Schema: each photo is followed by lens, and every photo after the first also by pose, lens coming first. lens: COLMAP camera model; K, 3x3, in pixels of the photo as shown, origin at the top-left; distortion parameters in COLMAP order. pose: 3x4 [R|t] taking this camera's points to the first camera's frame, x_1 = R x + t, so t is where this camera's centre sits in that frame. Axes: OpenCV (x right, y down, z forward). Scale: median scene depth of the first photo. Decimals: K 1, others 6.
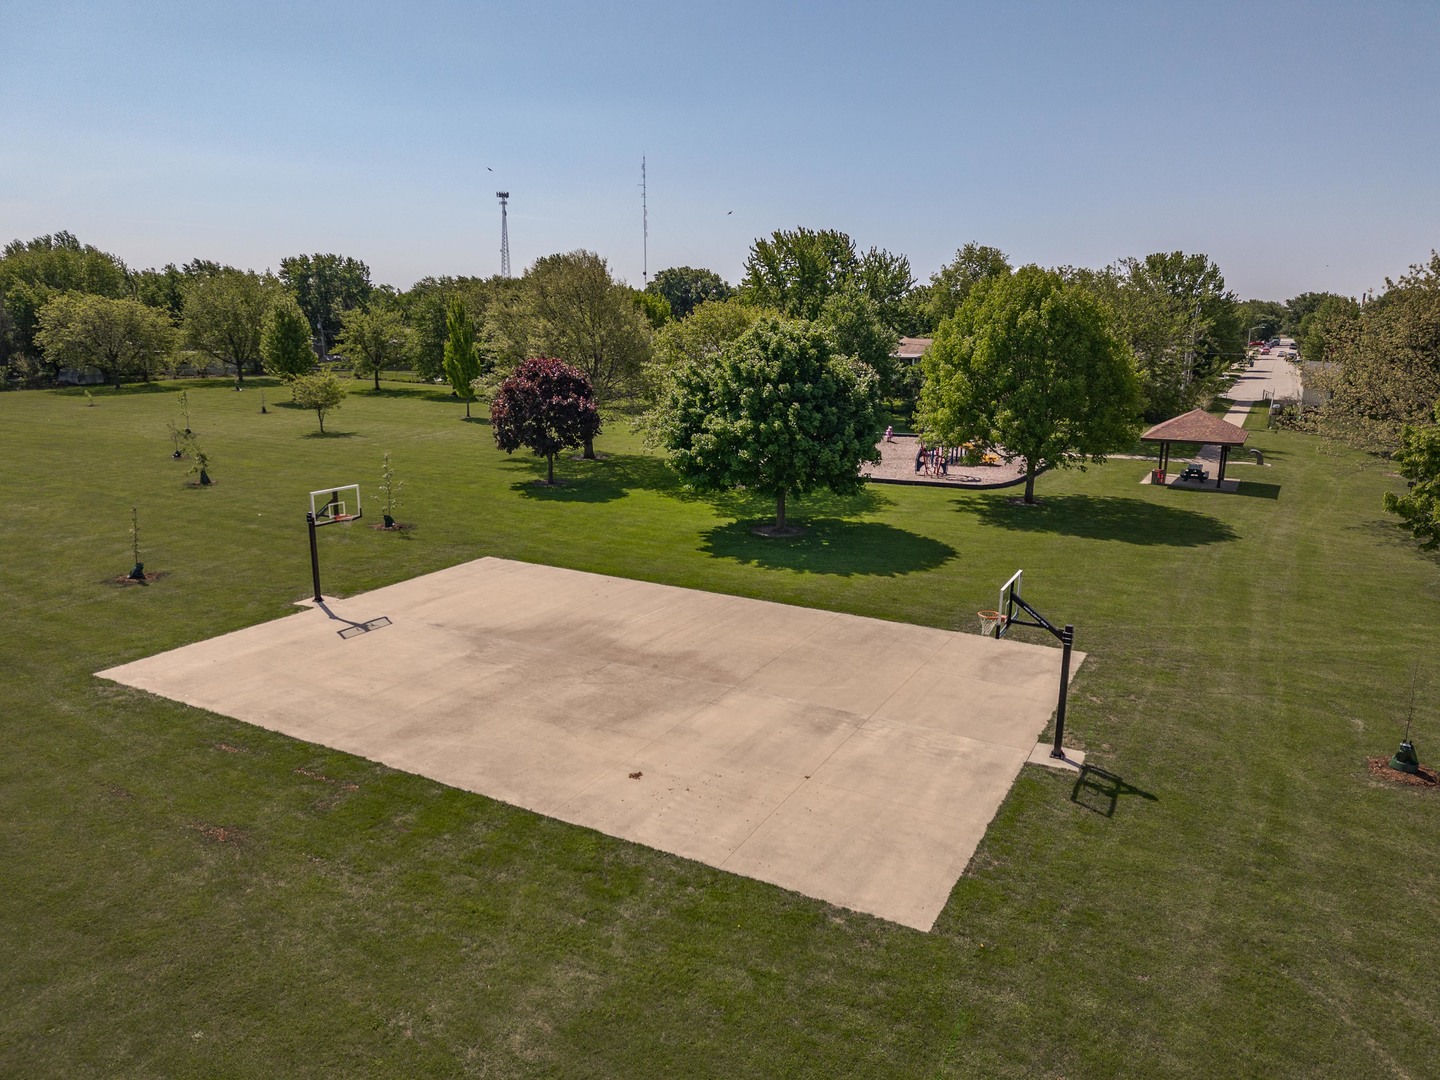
lens RADIAL K [[989.7, 0, 722.1], [0, 989.7, 539.5], [0, 0, 1]] dist [0.013775, -0.009440]
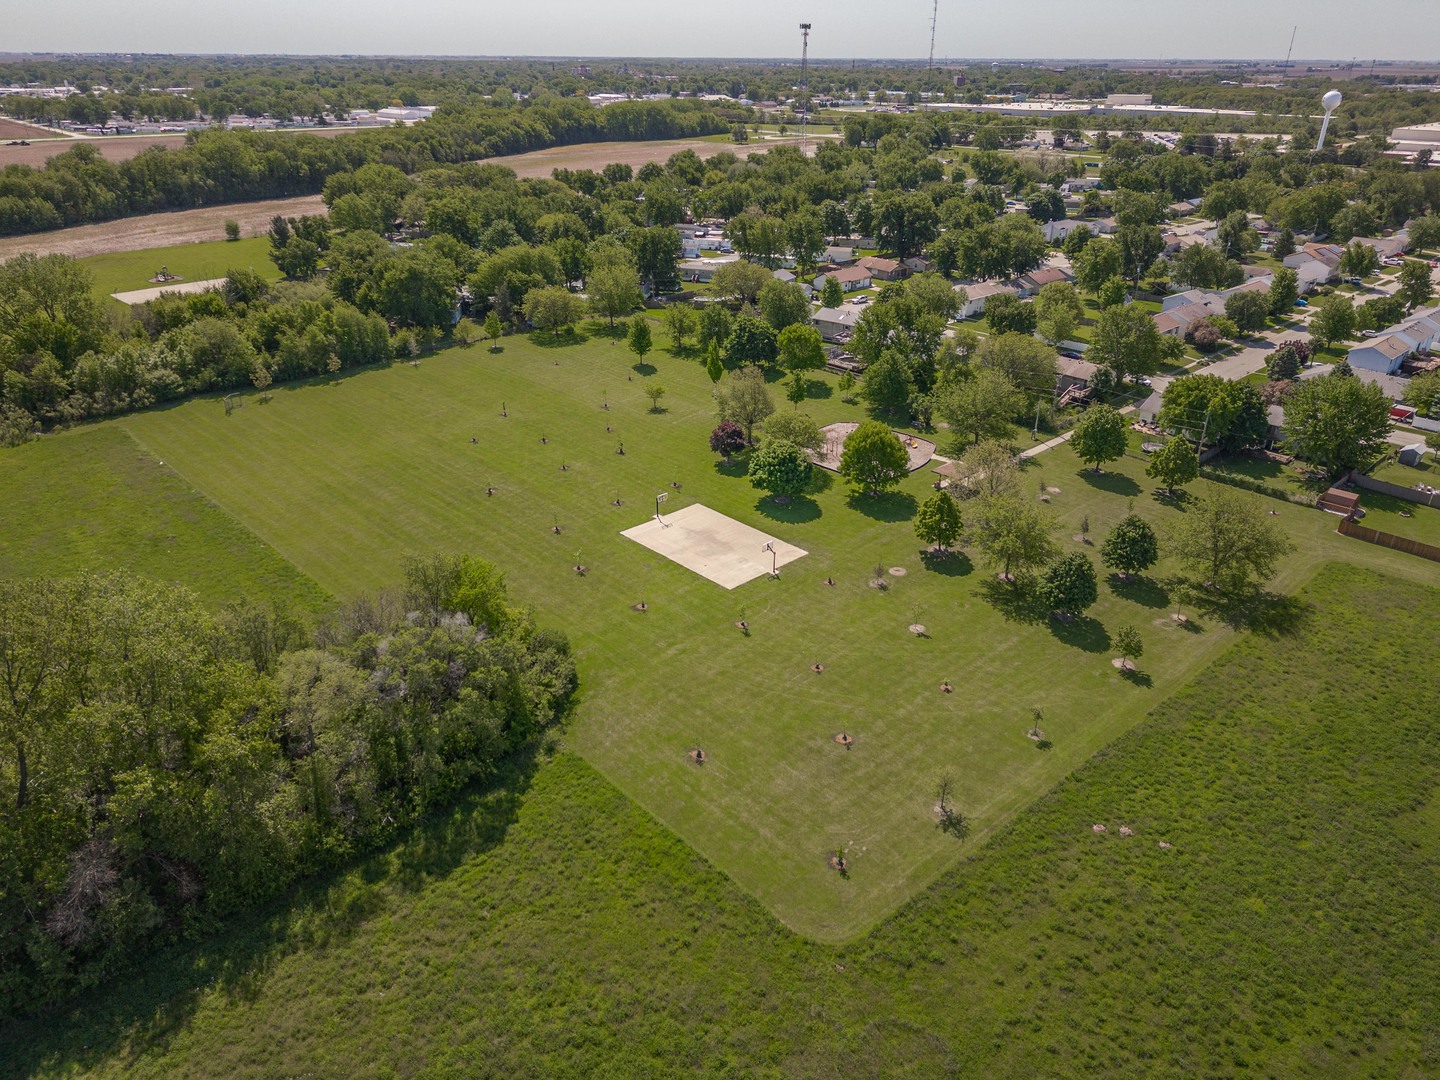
lens RADIAL K [[989.7, 0, 719.8], [0, 989.7, 540.1], [0, 0, 1]] dist [0.013775, -0.009440]
pose [[0.953609, 0.131607, -0.270758, 1.174630], [-0.065322, 0.968412, 0.240649, -1.007027], [0.293876, -0.211799, 0.932083, -3.364637]]
